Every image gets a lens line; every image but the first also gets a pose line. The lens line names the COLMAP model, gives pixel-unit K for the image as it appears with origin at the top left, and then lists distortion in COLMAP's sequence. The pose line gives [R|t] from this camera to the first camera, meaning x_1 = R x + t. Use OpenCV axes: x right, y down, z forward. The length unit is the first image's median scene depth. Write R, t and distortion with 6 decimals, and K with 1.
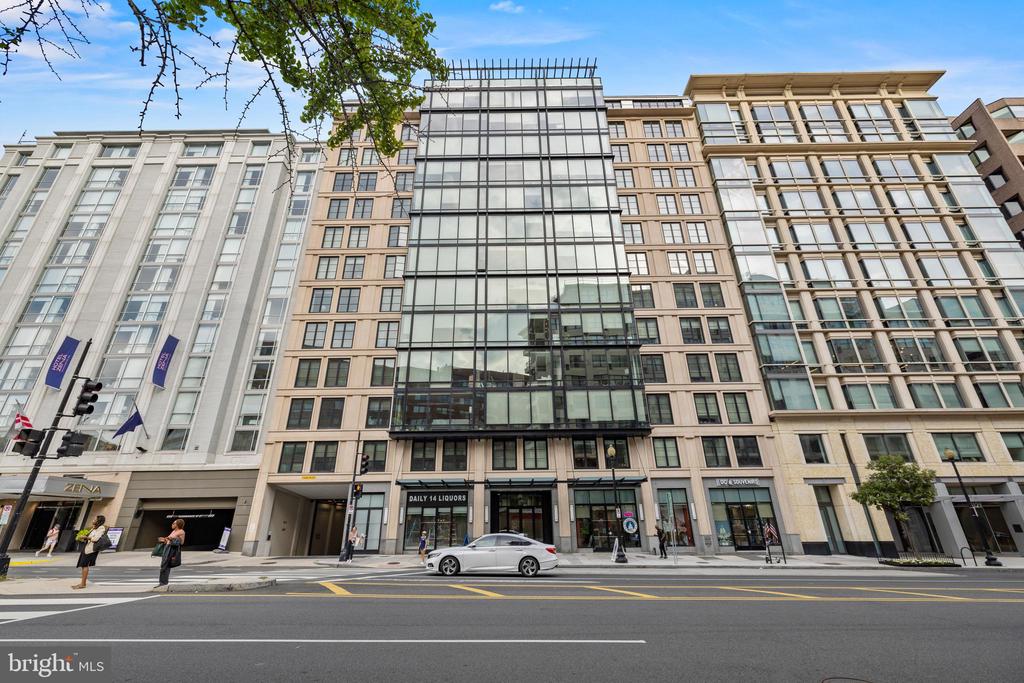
lens RADIAL K [[435.6, 0, 496.3], [0, 435.6, 348.2], [0, 0, 1]] dist [0.001115, 0.000241]
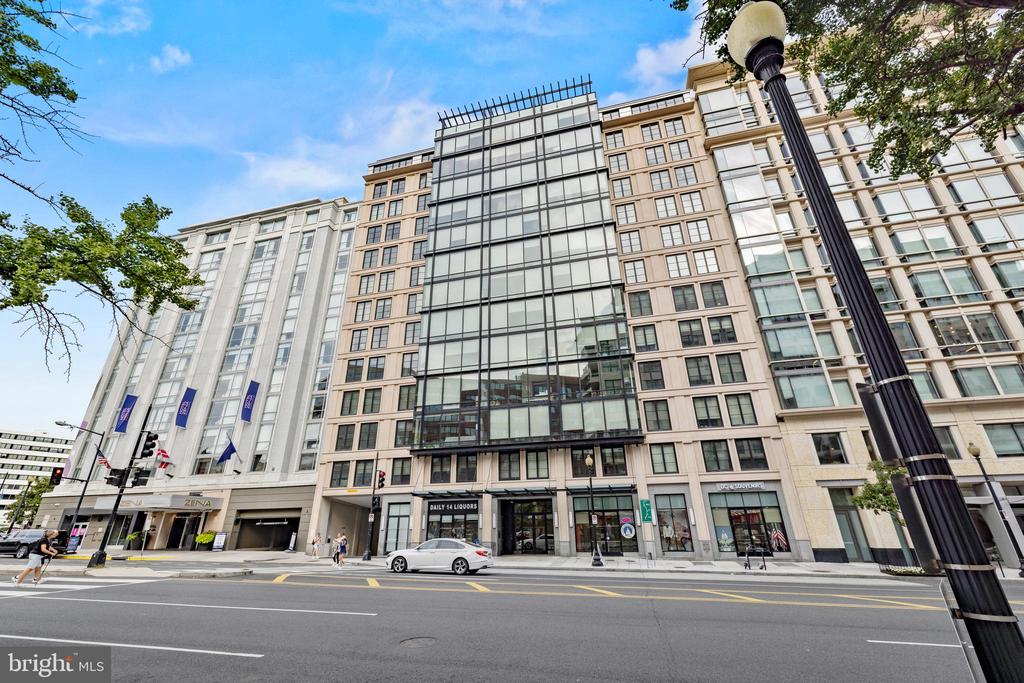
lens RADIAL K [[435.6, 0, 496.3], [0, 435.6, 348.2], [0, 0, 1]] dist [0.001115, 0.000241]
pose [[0.967190, -0.098174, -0.234320, 0.257914], [0.096477, 0.995159, -0.018721, -0.032406], [0.235023, -0.004500, 0.971979, -0.070657]]
